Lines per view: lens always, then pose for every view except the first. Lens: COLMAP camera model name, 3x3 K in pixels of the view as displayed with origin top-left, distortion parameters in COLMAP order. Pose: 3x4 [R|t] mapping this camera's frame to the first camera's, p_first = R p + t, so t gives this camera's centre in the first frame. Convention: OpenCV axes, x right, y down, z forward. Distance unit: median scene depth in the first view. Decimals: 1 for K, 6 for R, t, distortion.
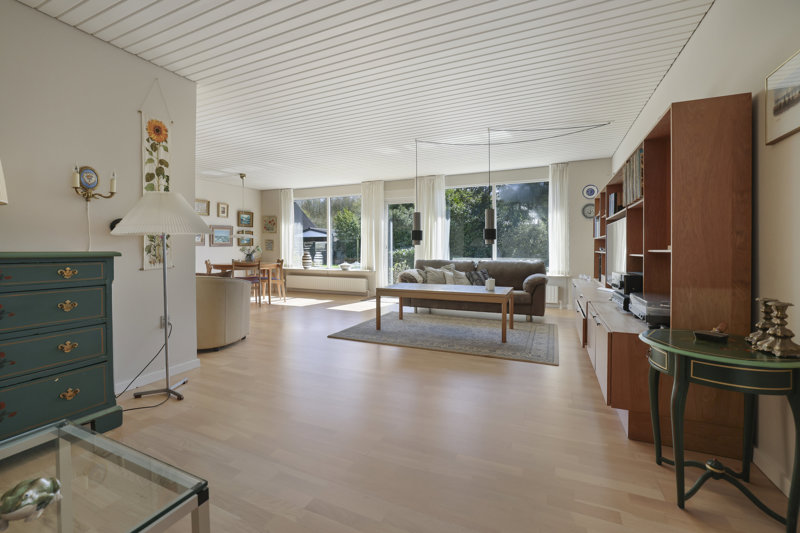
lens RADIAL K [[352.2, 0, 398.2], [0, 352.2, 245.4], [0, 0, 1]] dist [-0.026180, 0.000341]
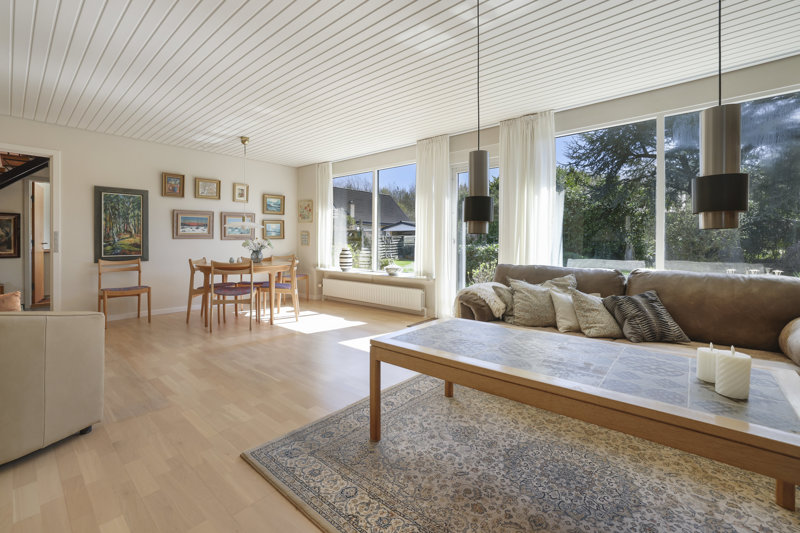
lens RADIAL K [[352.2, 0, 398.2], [0, 352.2, 245.4], [0, 0, 1]] dist [-0.026180, 0.000341]
pose [[0.959208, 0.004917, -0.282657, 0.057551], [-0.000847, 0.999894, 0.014517, 0.004529], [0.282699, -0.013685, 0.959111, 0.431341]]
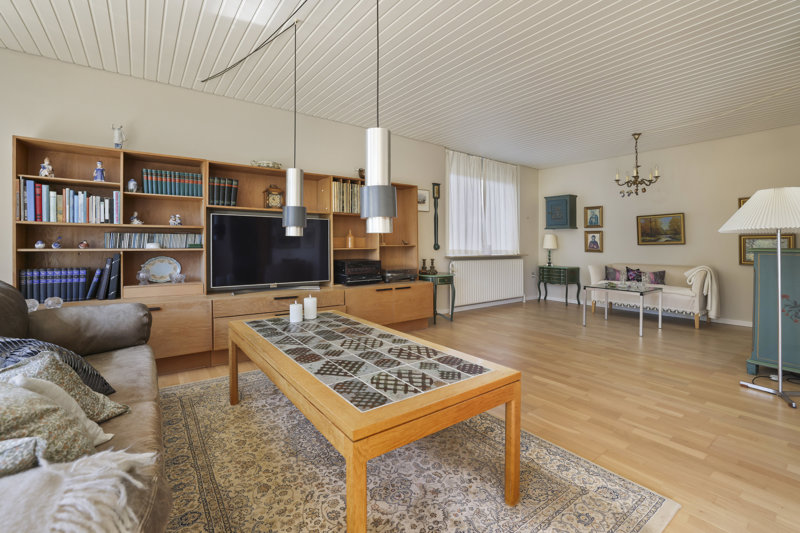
lens RADIAL K [[352.2, 0, 398.2], [0, 352.2, 245.4], [0, 0, 1]] dist [-0.026180, 0.000341]
pose [[-0.875096, -0.003639, 0.483935, -0.083478], [-0.005138, 0.999985, -0.001771, 0.009671], [-0.483922, -0.004036, -0.875102, 0.924816]]
